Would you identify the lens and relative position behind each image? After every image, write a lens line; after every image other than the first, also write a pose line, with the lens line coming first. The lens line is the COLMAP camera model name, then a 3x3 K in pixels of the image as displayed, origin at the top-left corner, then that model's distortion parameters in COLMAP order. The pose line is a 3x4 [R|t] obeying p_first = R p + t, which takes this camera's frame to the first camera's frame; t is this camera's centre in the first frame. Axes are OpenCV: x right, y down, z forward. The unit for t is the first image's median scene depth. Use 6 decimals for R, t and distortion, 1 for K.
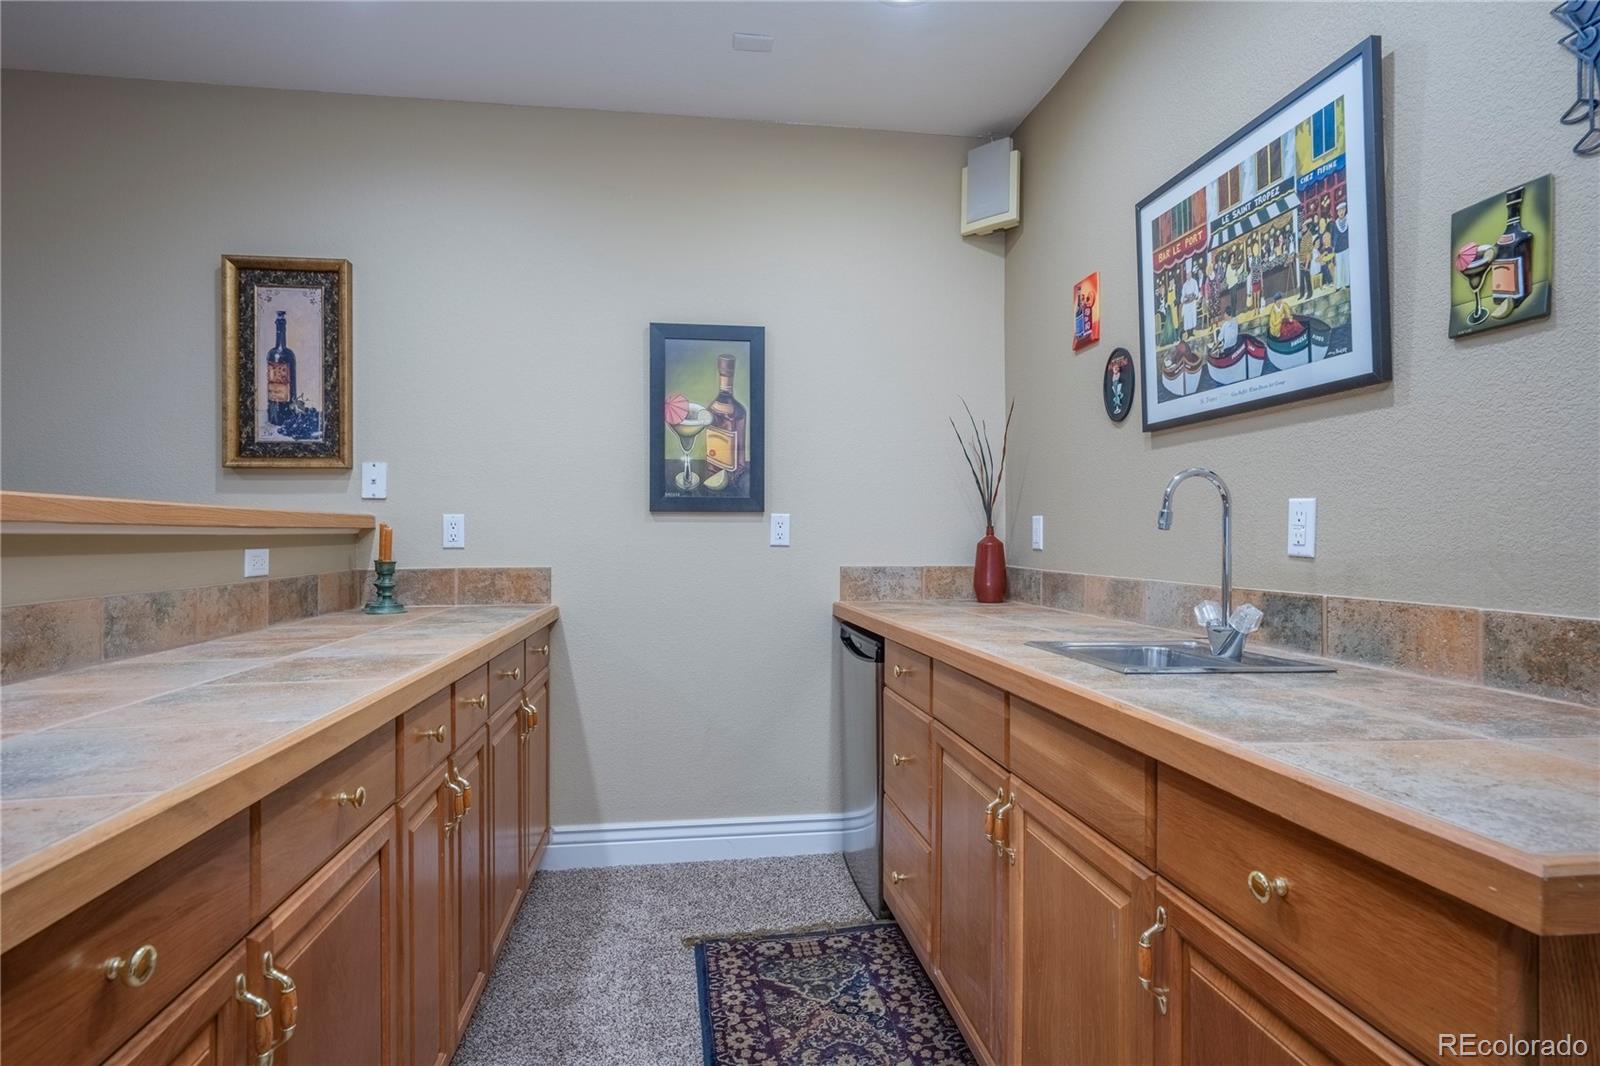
lens RADIAL K [[845.3, 0, 796.1], [0, 845.3, 527.9], [0, 0, 1]] dist [0.014314, 0.000621]
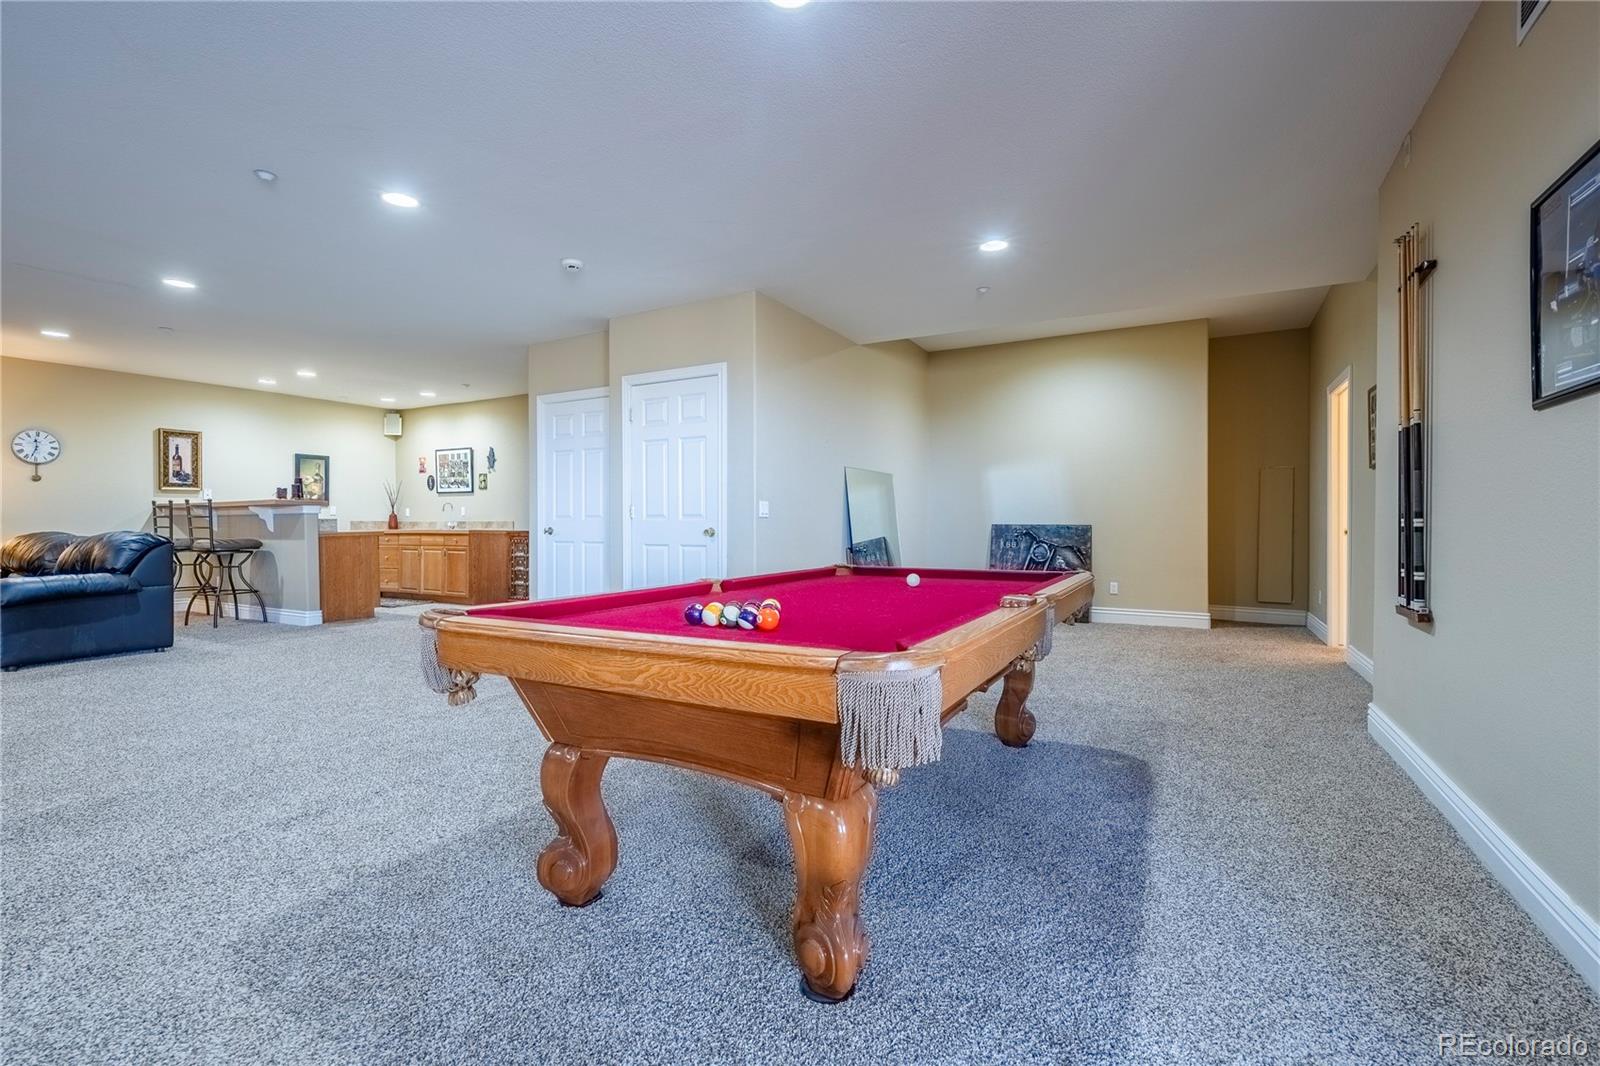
lens RADIAL K [[699.7, 0, 802.5], [0, 699.7, 530.7], [0, 0, 1]] dist [-0.005230, -0.000071]
pose [[0.595892, -0.005741, 0.803044, -1.786172], [-0.009929, 0.999845, 0.014515, 0.035093], [-0.803003, -0.016622, 0.595743, -3.539872]]
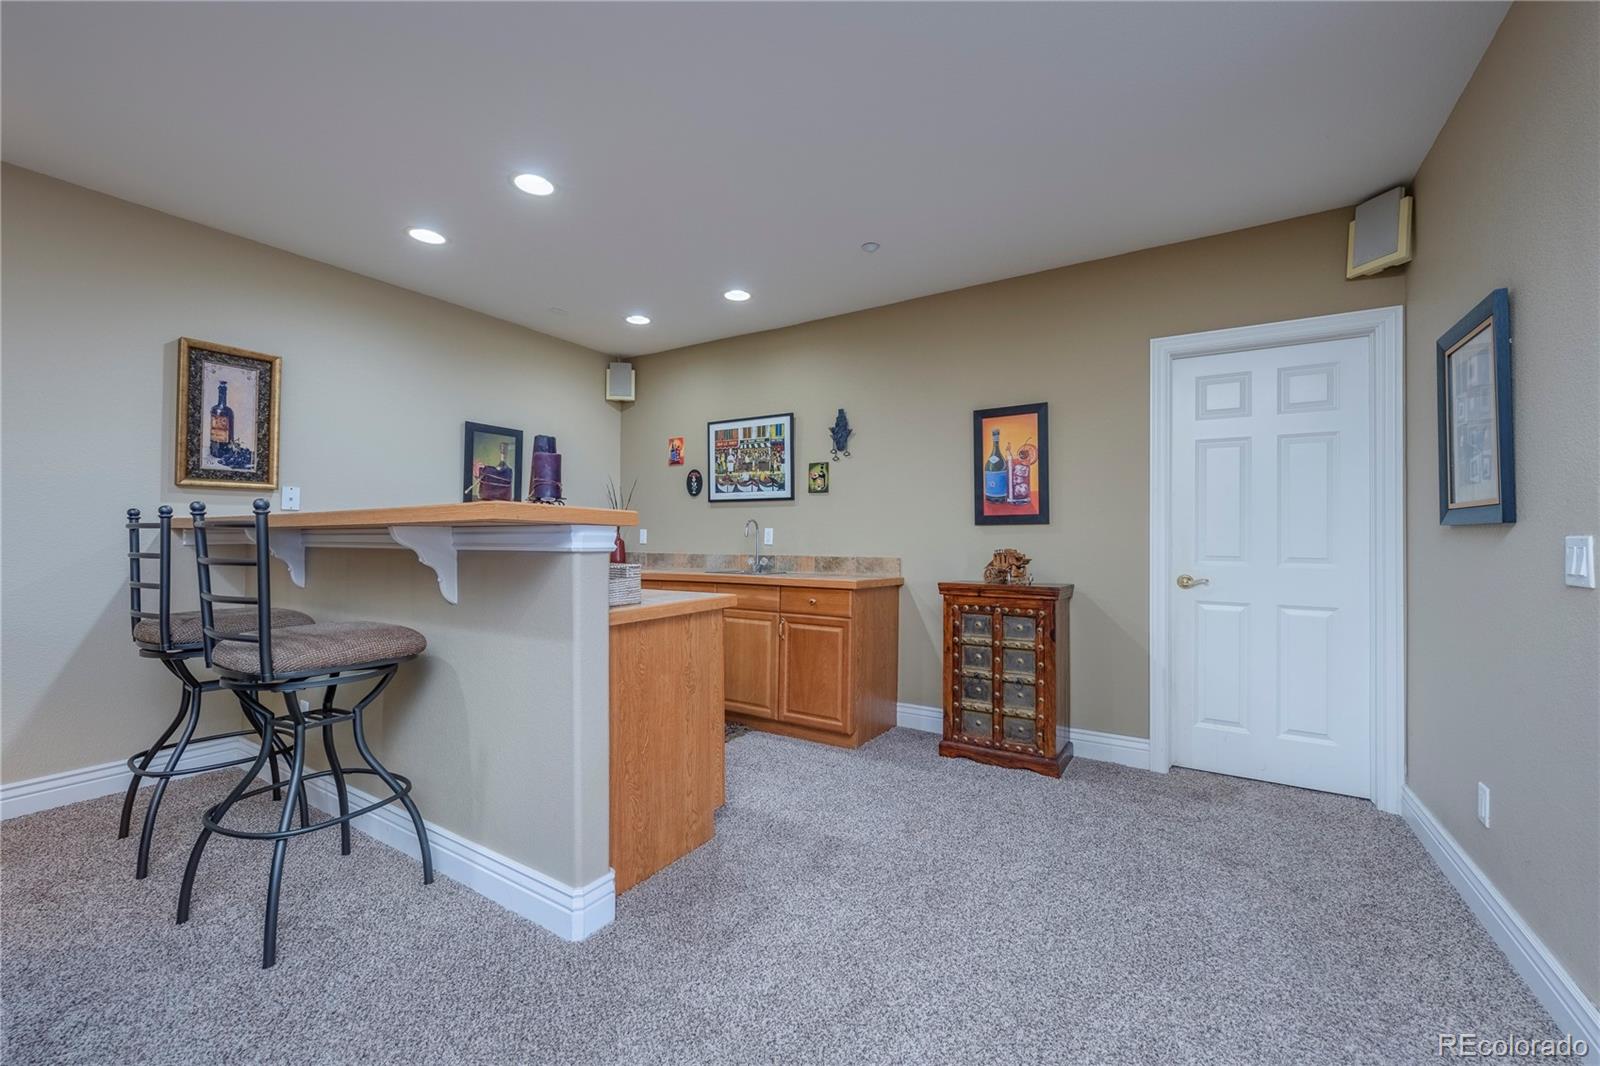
lens RADIAL K [[628.9, 0, 802.2], [0, 628.9, 531.8], [0, 0, 1]] dist [0.001268, -0.000005]
pose [[0.642752, 0.017452, 0.765875, -1.041373], [-0.015789, 0.999830, -0.009532, 0.002163], [-0.765911, -0.005966, 0.642918, -0.624389]]
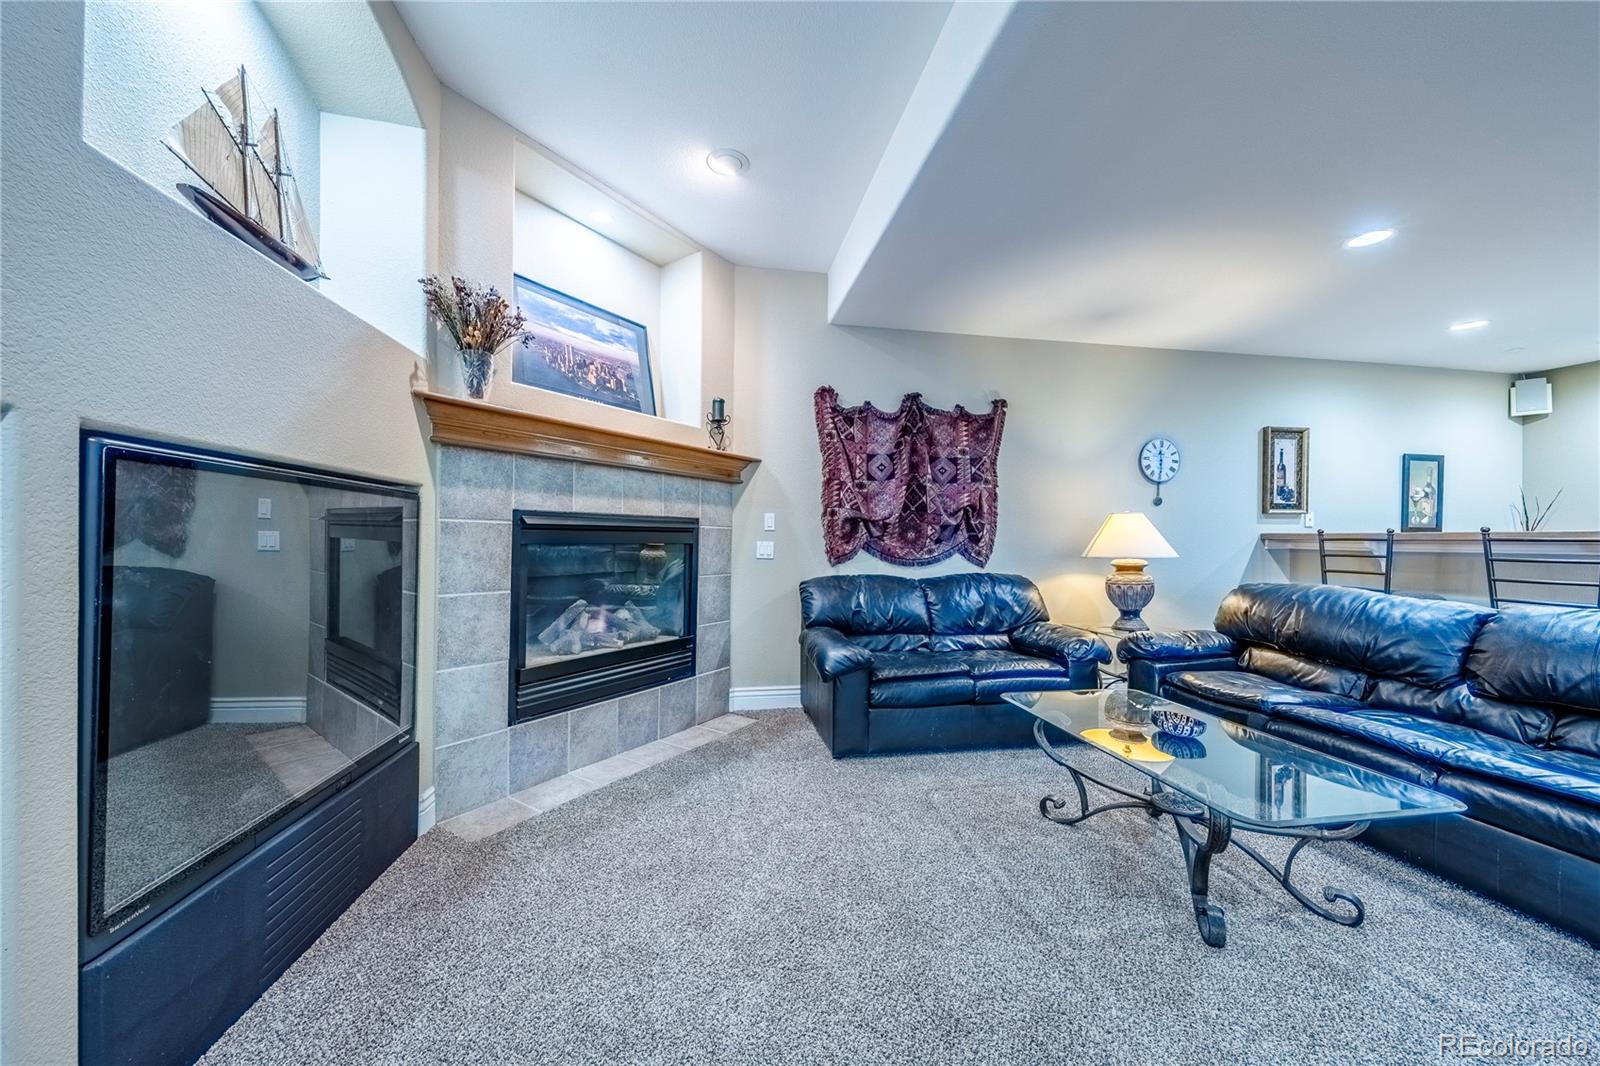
lens RADIAL K [[600.7, 0, 804.1], [0, 600.7, 535.0], [0, 0, 1]] dist [-0.001685, -0.000029]
pose [[0.999148, 0.011671, 0.039588, -2.647792], [-0.011673, 0.999932, -0.000173, 0.006098], [-0.039587, -0.000289, 0.999216, -0.835546]]
